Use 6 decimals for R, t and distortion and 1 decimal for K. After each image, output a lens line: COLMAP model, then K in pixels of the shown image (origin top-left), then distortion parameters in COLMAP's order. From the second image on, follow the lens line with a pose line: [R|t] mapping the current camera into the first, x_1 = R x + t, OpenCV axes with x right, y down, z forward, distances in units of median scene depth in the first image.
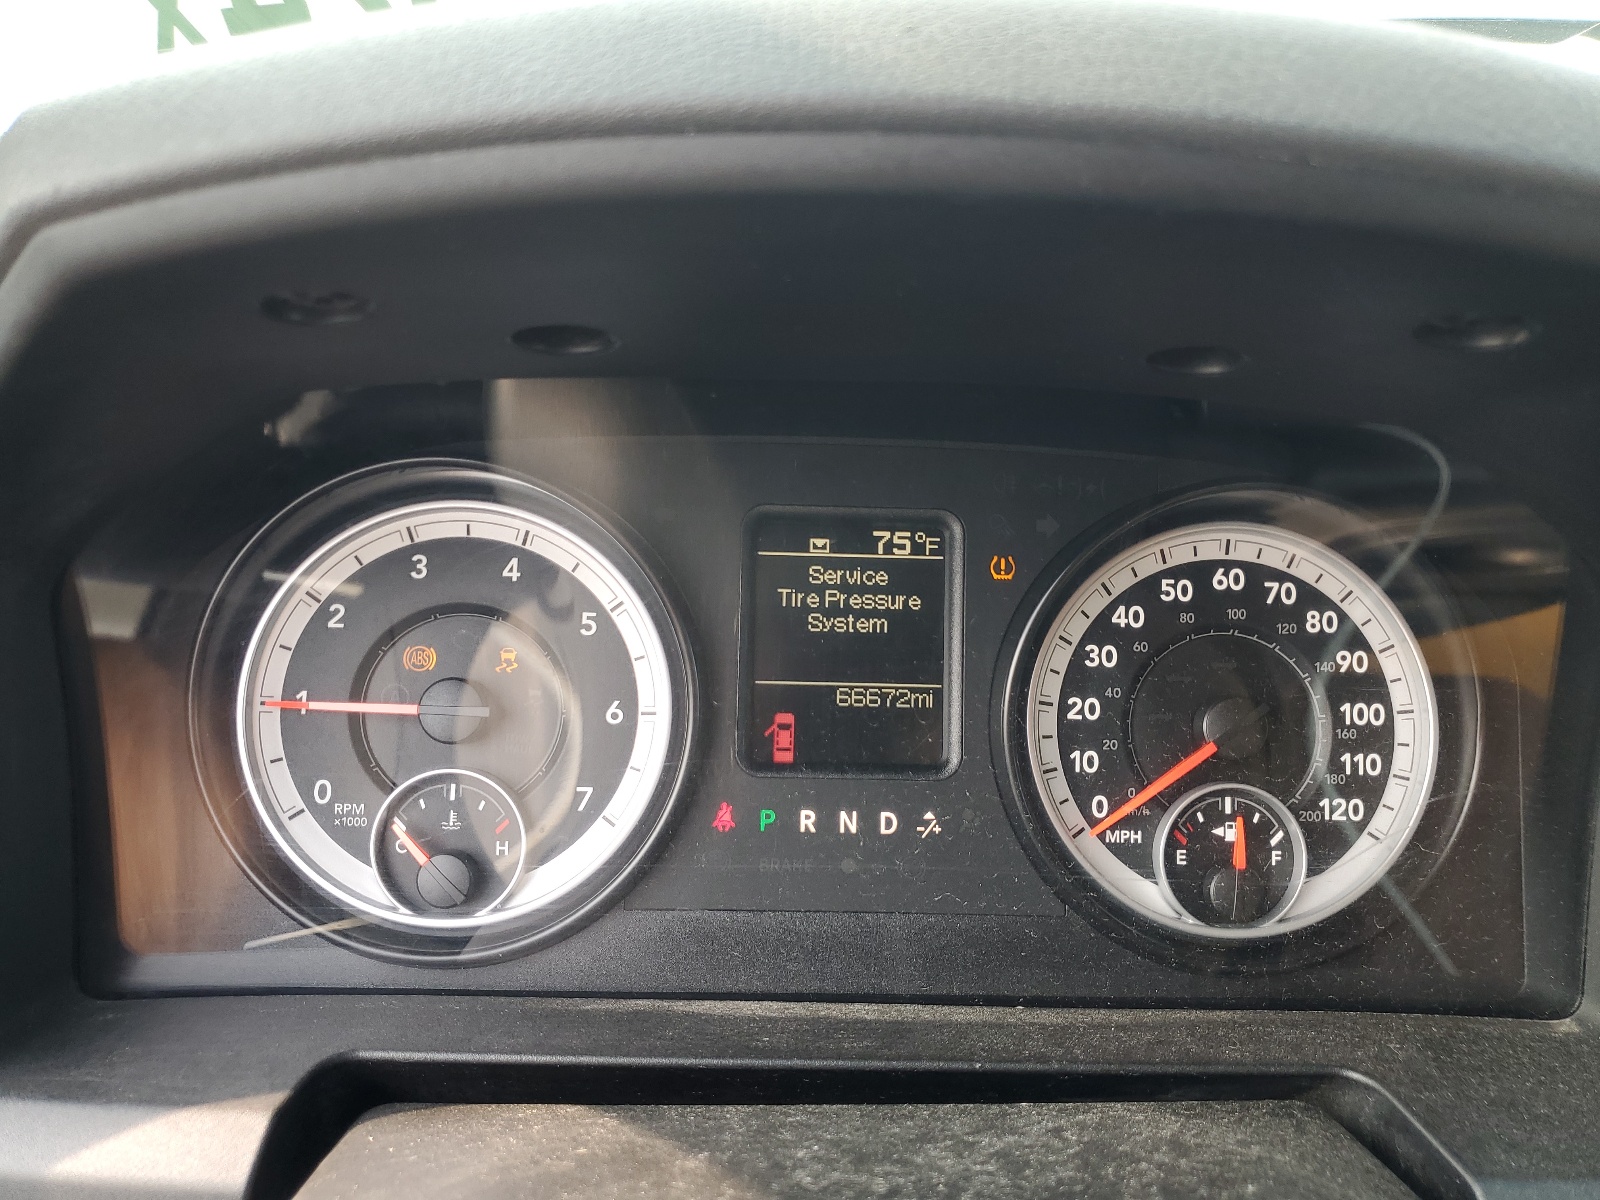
lens RADIAL K [[1226.1, 0, 796.8], [0, 1226.1, 605.4], [0, 0, 1]] dist [0.010880, 0.004855]
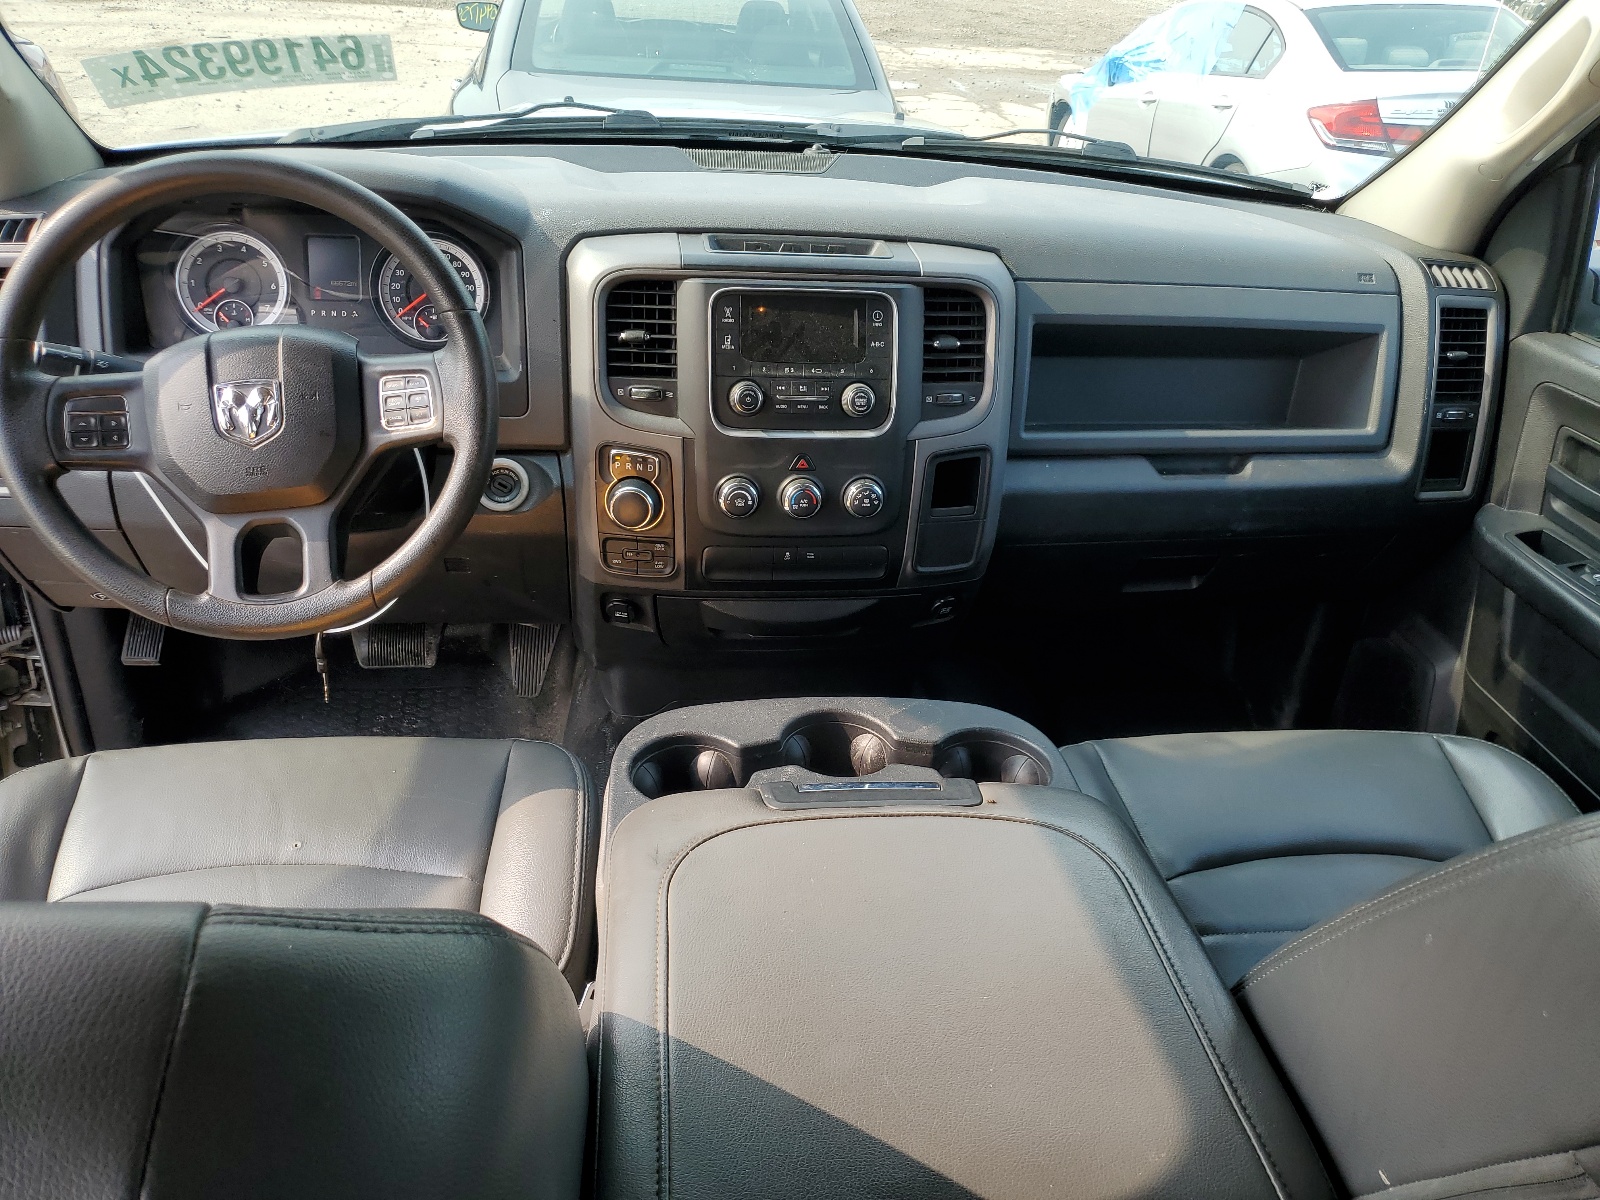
lens RADIAL K [[1226.1, 0, 803.2], [0, 1226.1, 585.5], [0, 0, 1]] dist [0.010880, 0.004855]
pose [[0.994063, -0.023323, 0.106278, 1.129114], [-0.002786, 0.970979, 0.239148, 0.070362], [-0.108772, -0.238024, 0.965149, -3.330834]]
